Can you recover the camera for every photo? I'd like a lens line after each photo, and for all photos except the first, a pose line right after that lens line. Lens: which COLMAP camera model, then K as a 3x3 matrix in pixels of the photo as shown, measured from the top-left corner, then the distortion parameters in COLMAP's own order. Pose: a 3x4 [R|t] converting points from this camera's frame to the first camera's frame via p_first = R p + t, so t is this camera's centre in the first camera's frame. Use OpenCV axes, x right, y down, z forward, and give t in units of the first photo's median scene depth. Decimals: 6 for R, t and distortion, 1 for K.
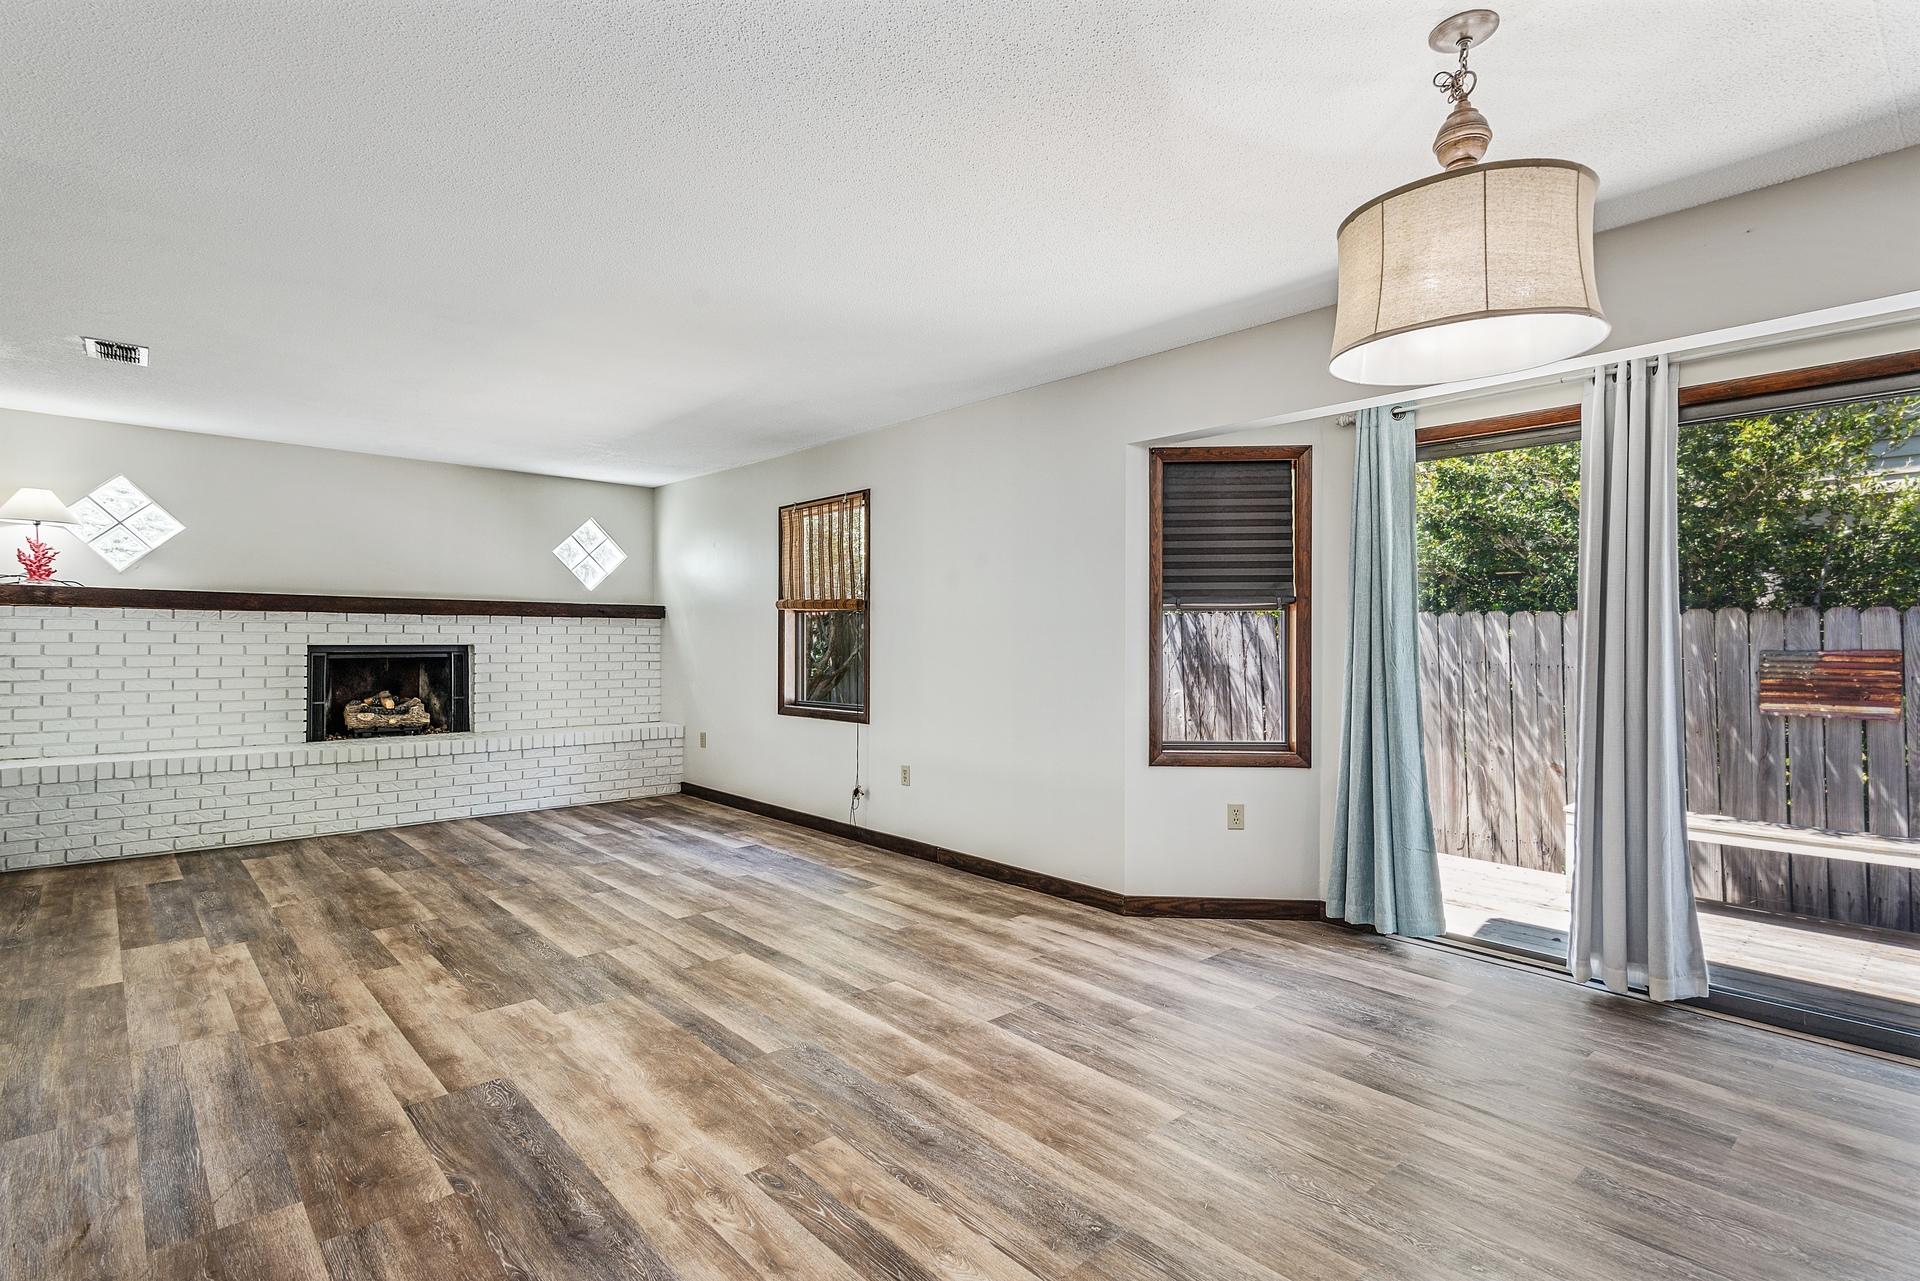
lens RADIAL K [[929.8, 0, 960.0], [0, 929.8, 640.5], [0, 0, 1]] dist [0.027330, -0.005343]
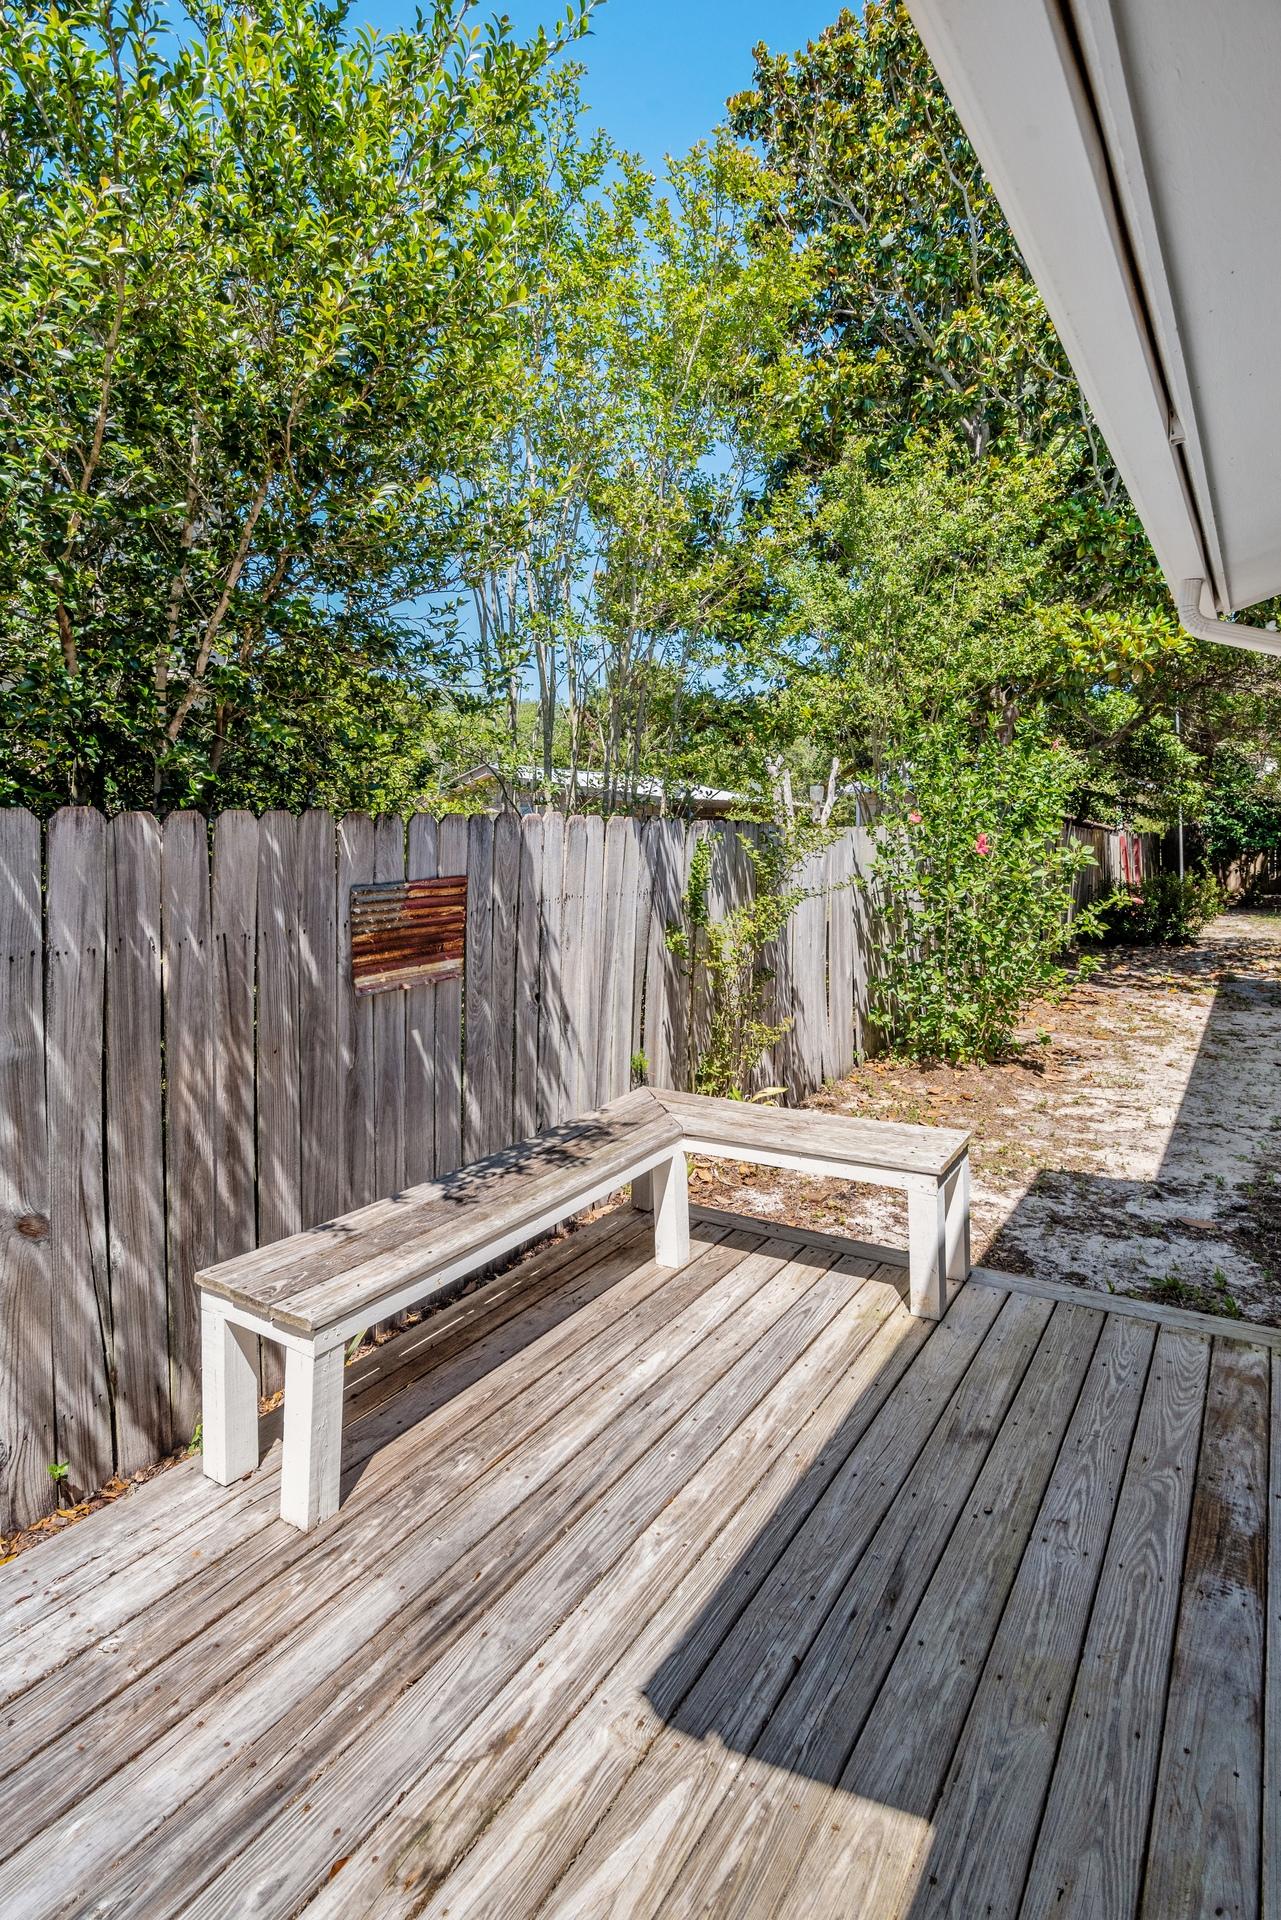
lens RADIAL K [[939.9, 0, 640.5], [0, 939.9, 960.0], [0, 0, 1]] dist [0.025611, -0.000740]
pose [[-0.235085, -0.134546, 0.962617, 0.349422], [0.005144, 0.990187, 0.139655, -0.031314], [-0.971961, 0.037782, -0.232086, 1.306813]]
